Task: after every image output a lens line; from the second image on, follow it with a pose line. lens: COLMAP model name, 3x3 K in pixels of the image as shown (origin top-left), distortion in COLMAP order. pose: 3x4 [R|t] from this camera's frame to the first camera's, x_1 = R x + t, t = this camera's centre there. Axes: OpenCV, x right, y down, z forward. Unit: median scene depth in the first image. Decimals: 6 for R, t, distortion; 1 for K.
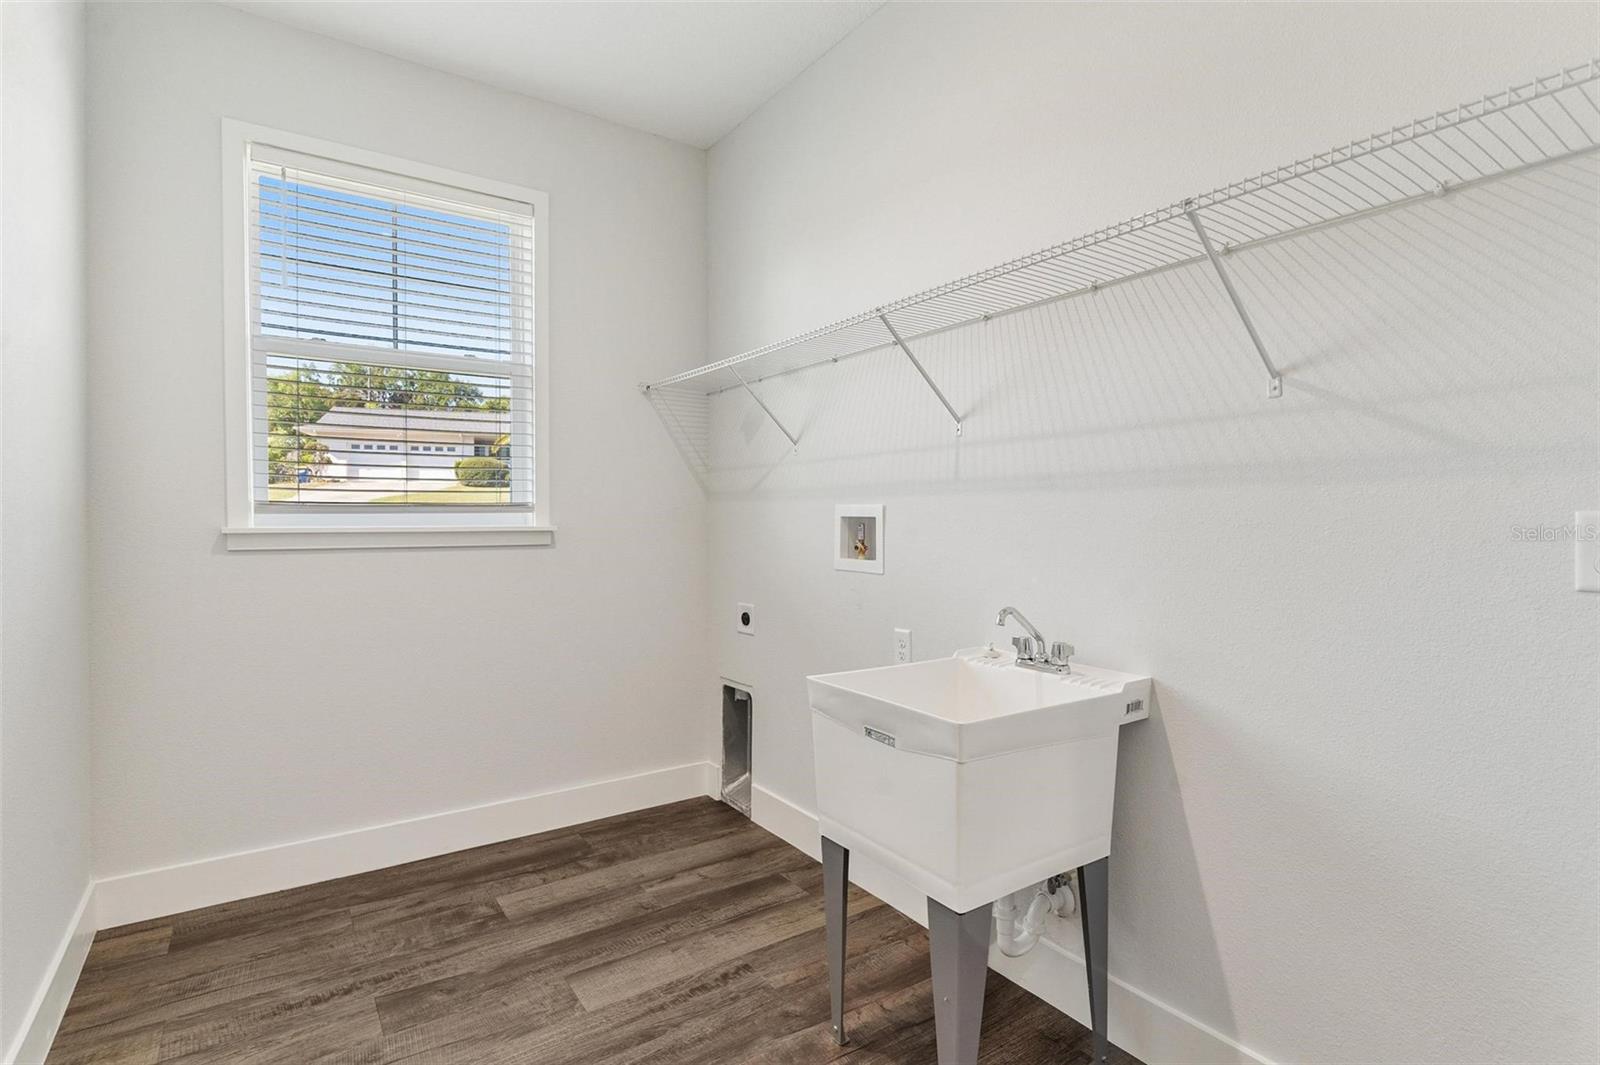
lens RADIAL K [[782.4, 0, 792.5], [0, 782.4, 531.0], [0, 0, 1]] dist [0.003795, -0.001981]
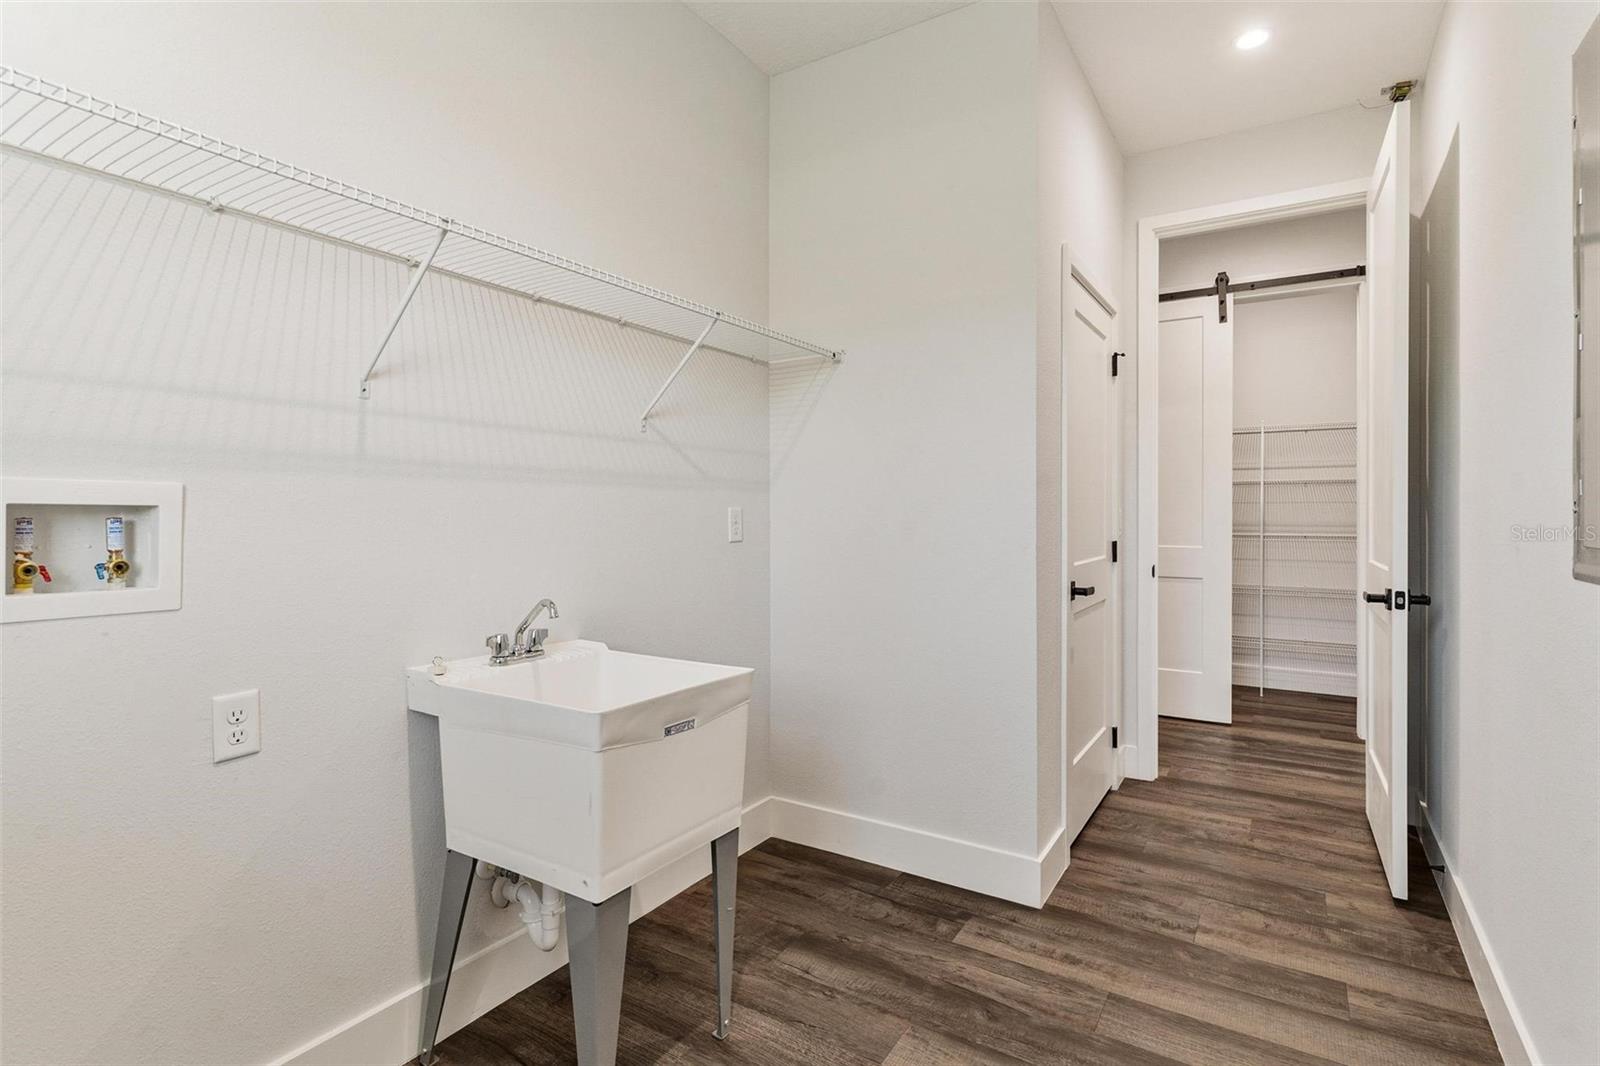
lens RADIAL K [[782.4, 0, 793.6], [0, 782.4, 521.4], [0, 0, 1]] dist [0.003795, -0.001981]
pose [[-0.389090, -0.009959, 0.921146, -0.854644], [0.013472, 0.999773, 0.016500, -0.015079], [-0.921101, 0.018830, -0.388868, 1.236665]]
